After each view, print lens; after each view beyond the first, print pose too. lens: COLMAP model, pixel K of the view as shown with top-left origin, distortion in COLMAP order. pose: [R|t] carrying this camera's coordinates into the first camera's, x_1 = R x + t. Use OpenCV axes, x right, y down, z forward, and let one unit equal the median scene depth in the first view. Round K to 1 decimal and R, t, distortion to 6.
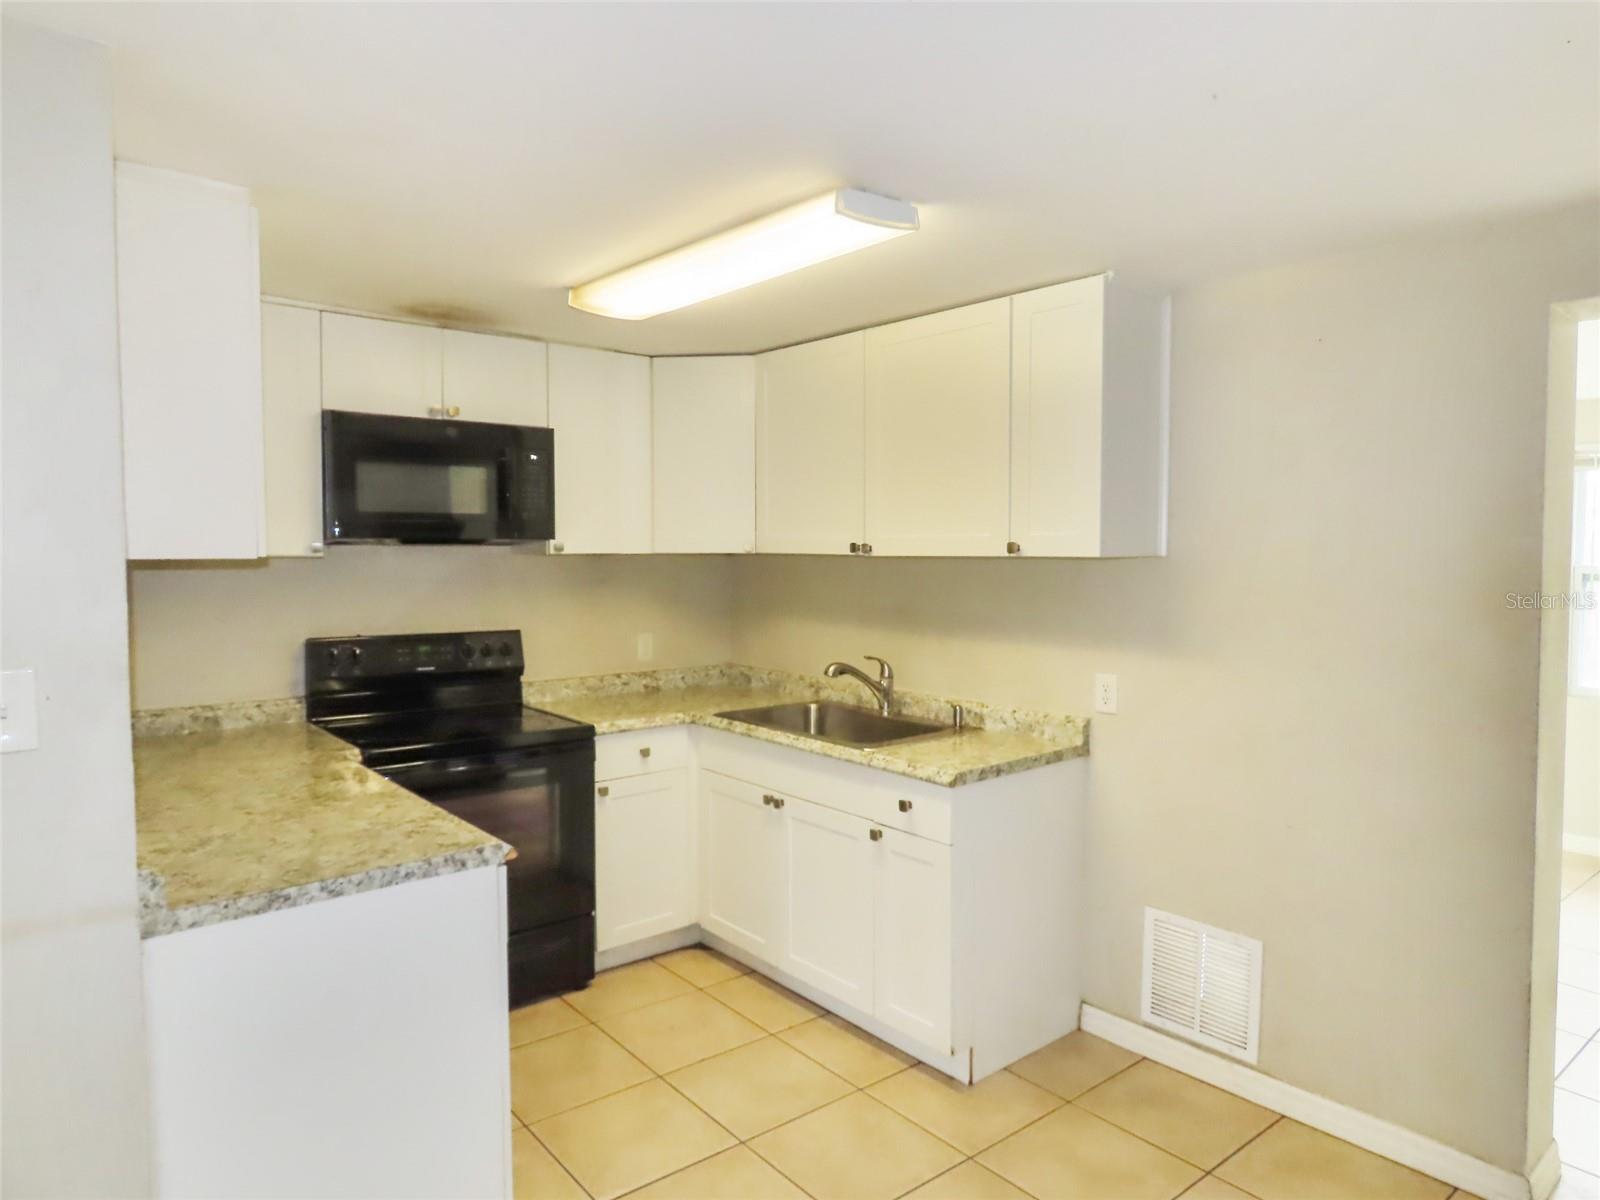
lens RADIAL K [[999.3, 0, 801.2], [0, 999.3, 602.8], [0, 0, 1]] dist [-0.015178, 0.007004]
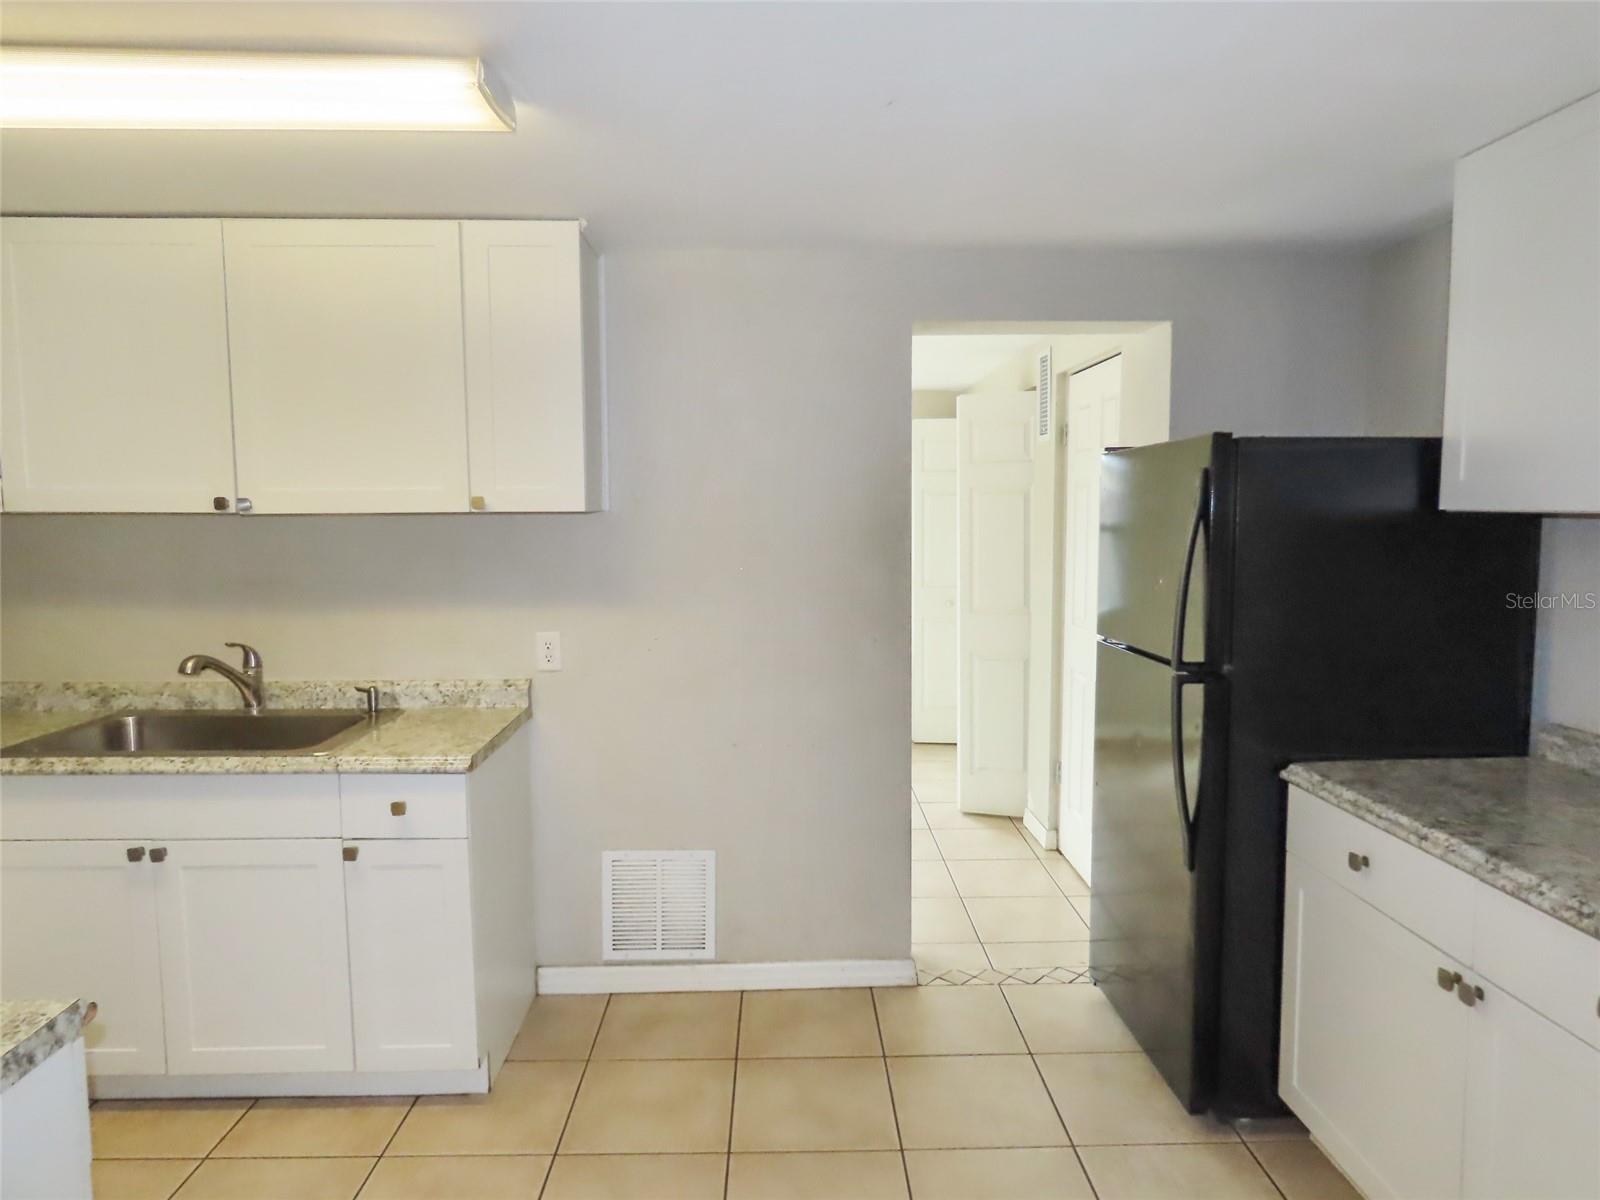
lens RADIAL K [[999.3, 0, 802.0], [0, 999.3, 601.9], [0, 0, 1]] dist [-0.015178, 0.007004]
pose [[0.614886, -0.076371, 0.784910, -0.299465], [0.045500, 0.997077, 0.061371, -0.006490], [-0.787303, -0.002023, 0.616563, 0.189035]]
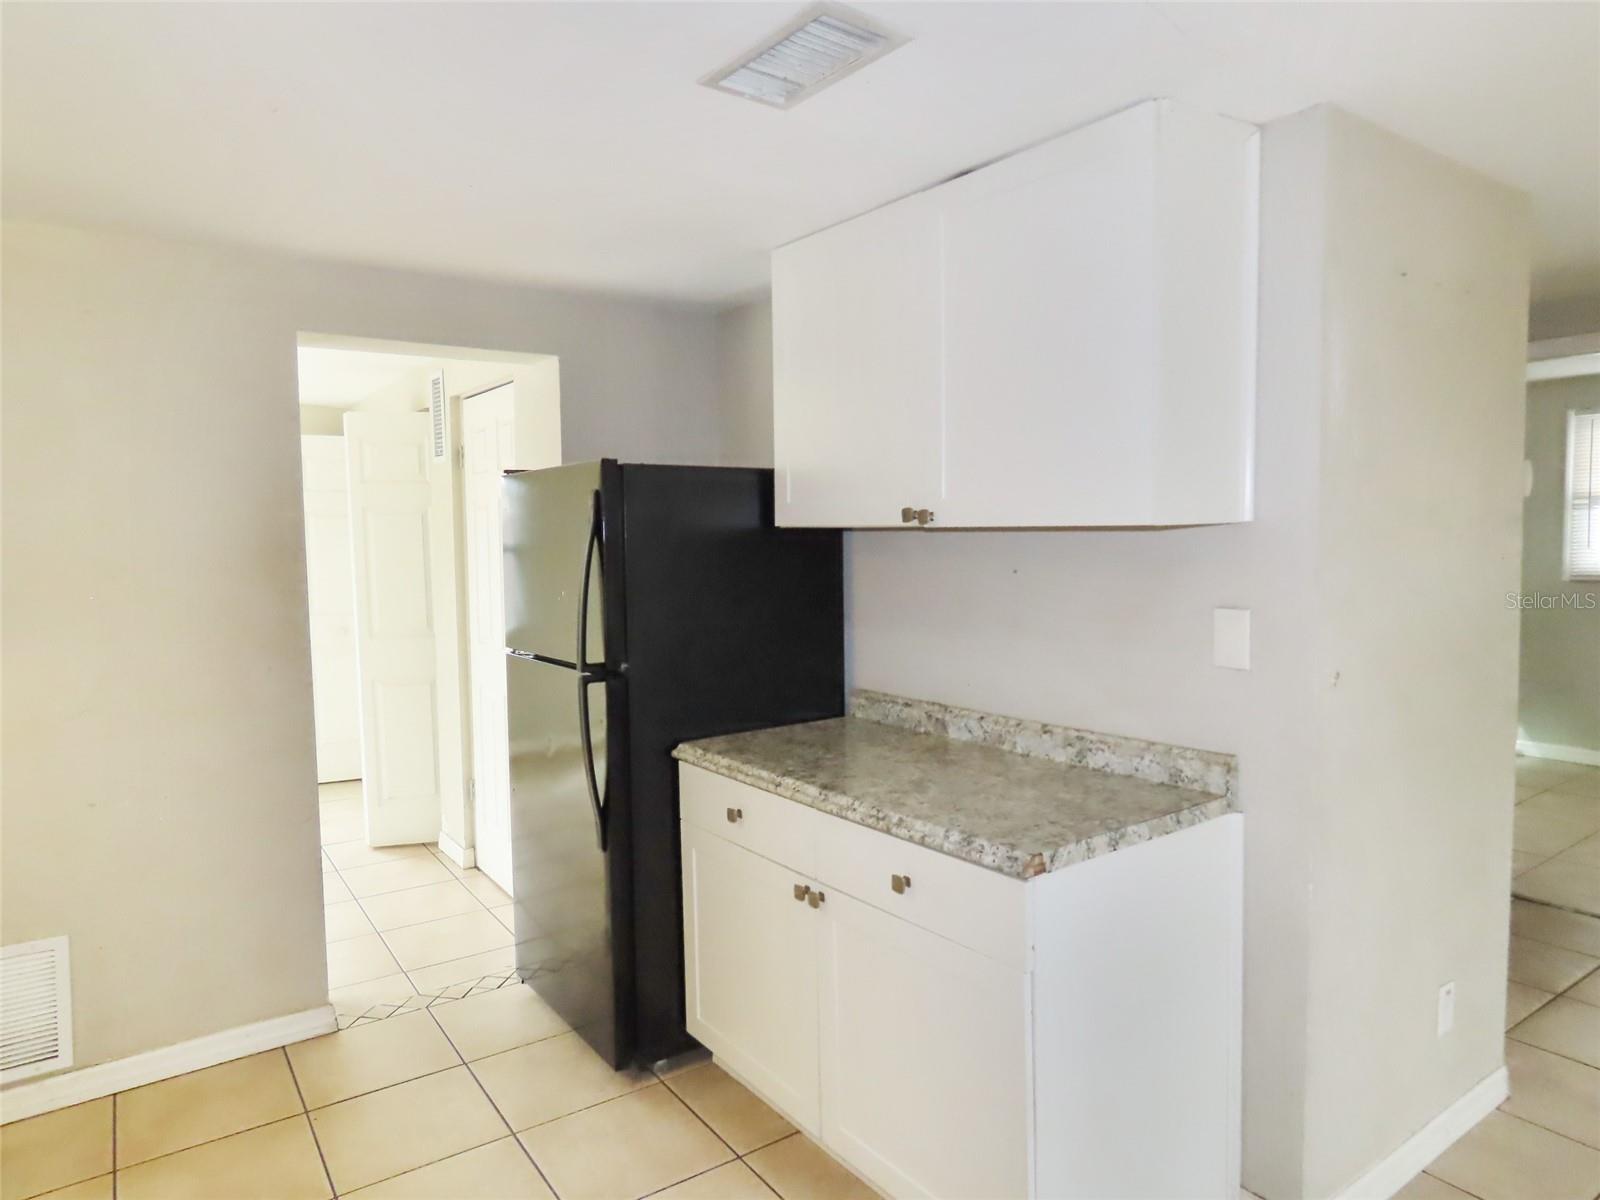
lens RADIAL K [[999.3, 0, 801.2], [0, 999.3, 603.3], [0, 0, 1]] dist [-0.015178, 0.007004]
pose [[0.073848, -0.073913, 0.994527, -0.349341], [0.059675, 0.995790, 0.069575, -0.000187], [-0.995482, 0.054211, 0.077947, 0.179845]]
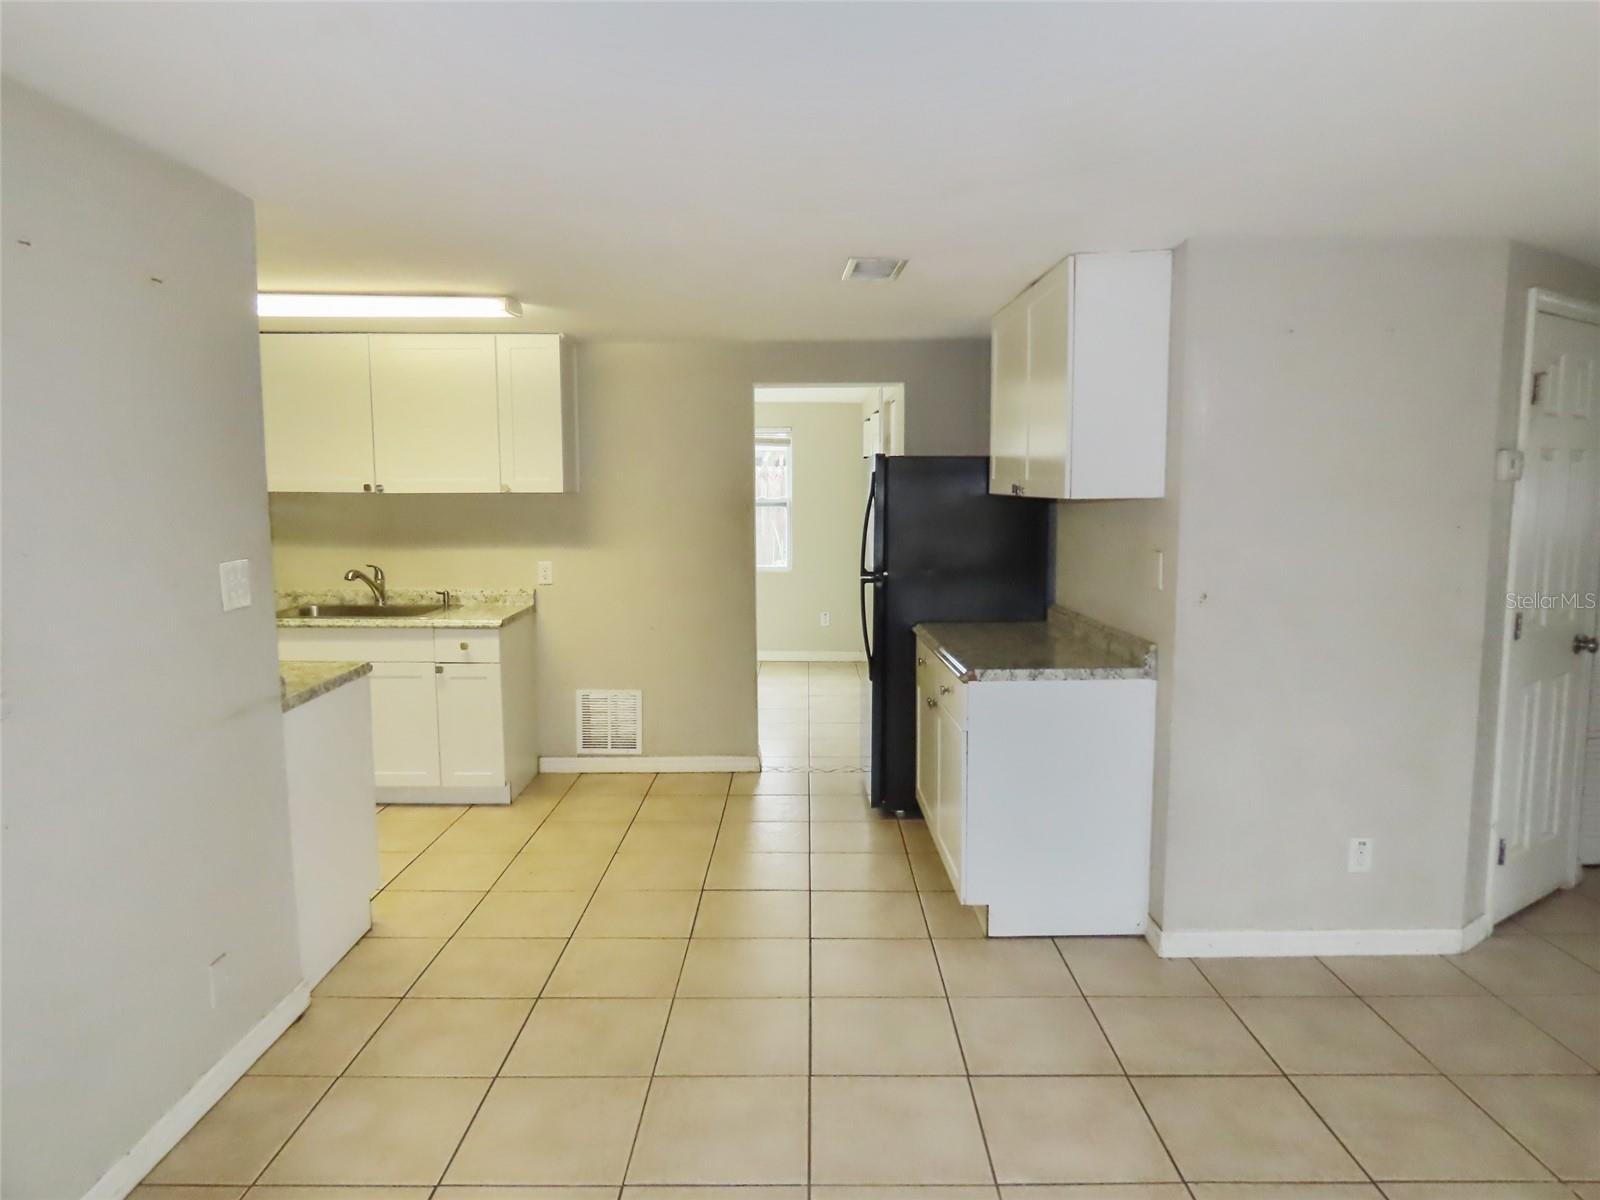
lens RADIAL K [[999.3, 0, 803.0], [0, 999.3, 599.6], [0, 0, 1]] dist [-0.015178, 0.007004]
pose [[0.633502, -0.087827, 0.768741, -0.710852], [0.041228, 0.995957, 0.079811, 0.017262], [-0.772642, -0.018867, 0.634561, -0.416222]]
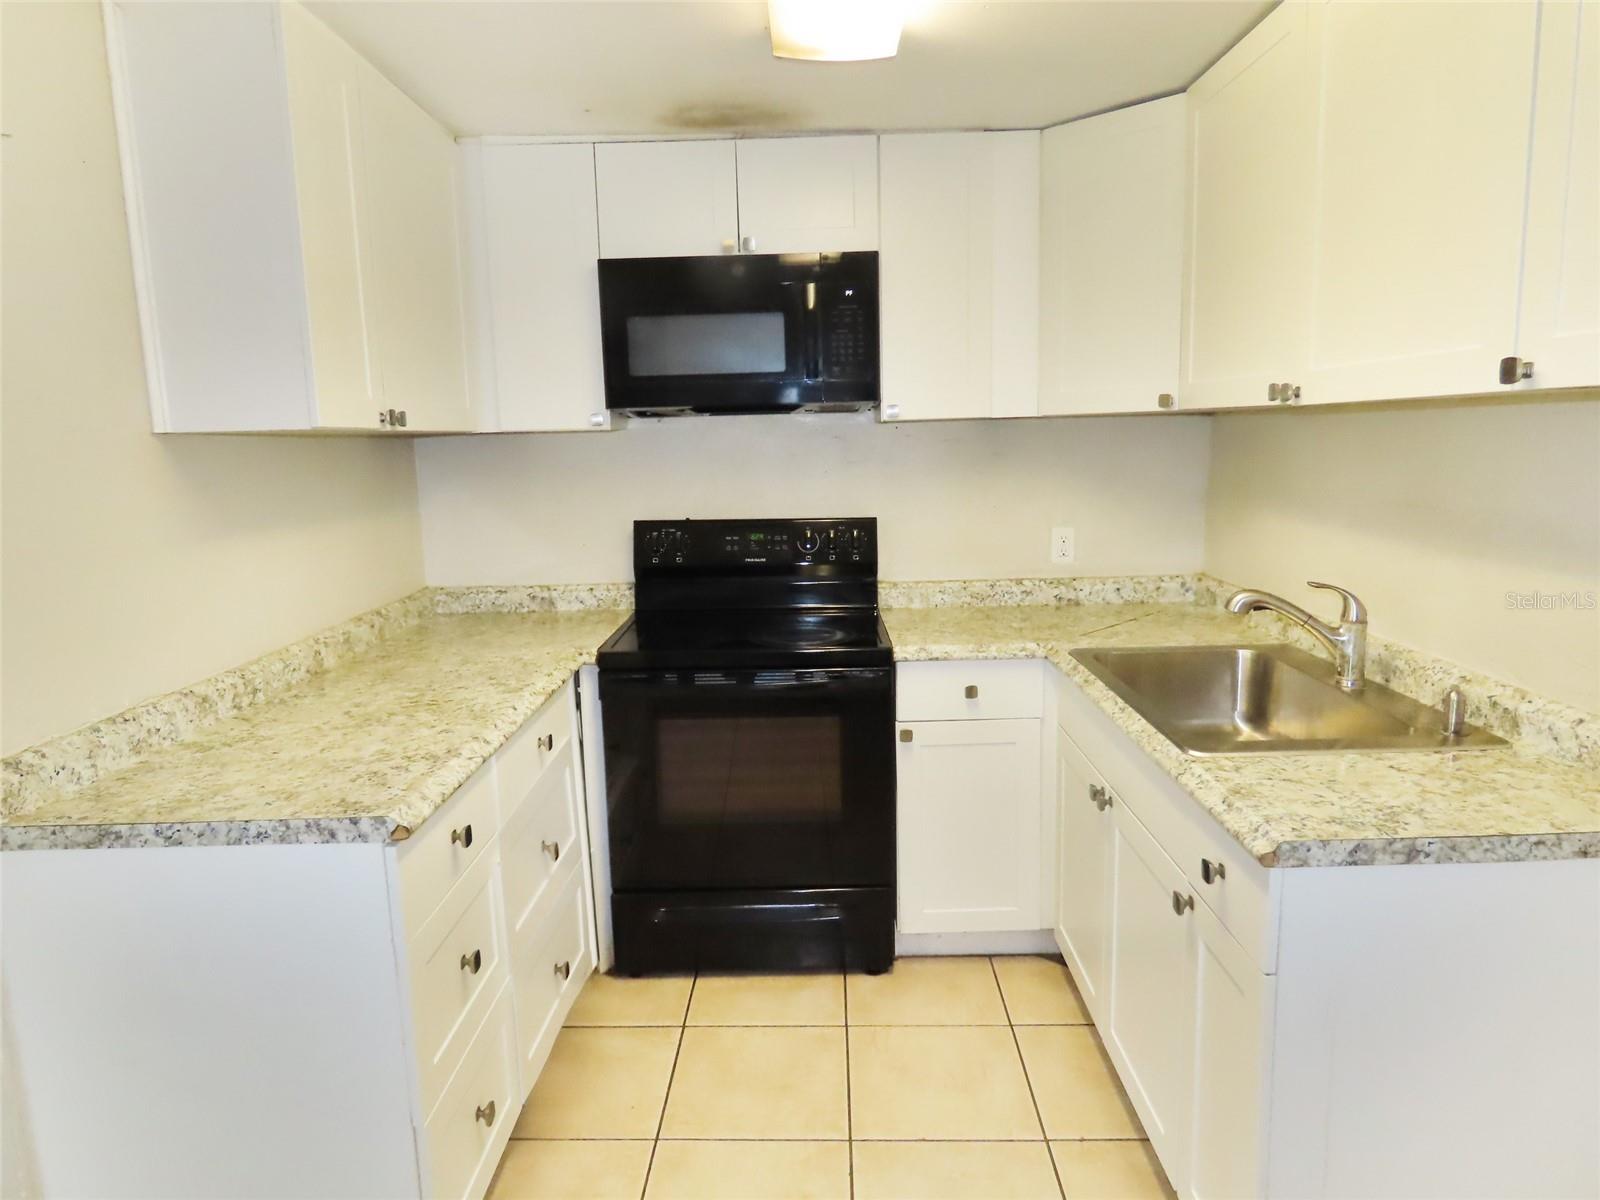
lens RADIAL K [[999.3, 0, 803.5], [0, 999.3, 604.2], [0, 0, 1]] dist [-0.015178, 0.007004]
pose [[0.755842, 0.087070, -0.648939, 0.245597], [-0.007582, 0.992216, 0.124297, -0.004087], [0.654711, -0.089029, 0.750618, 0.416855]]
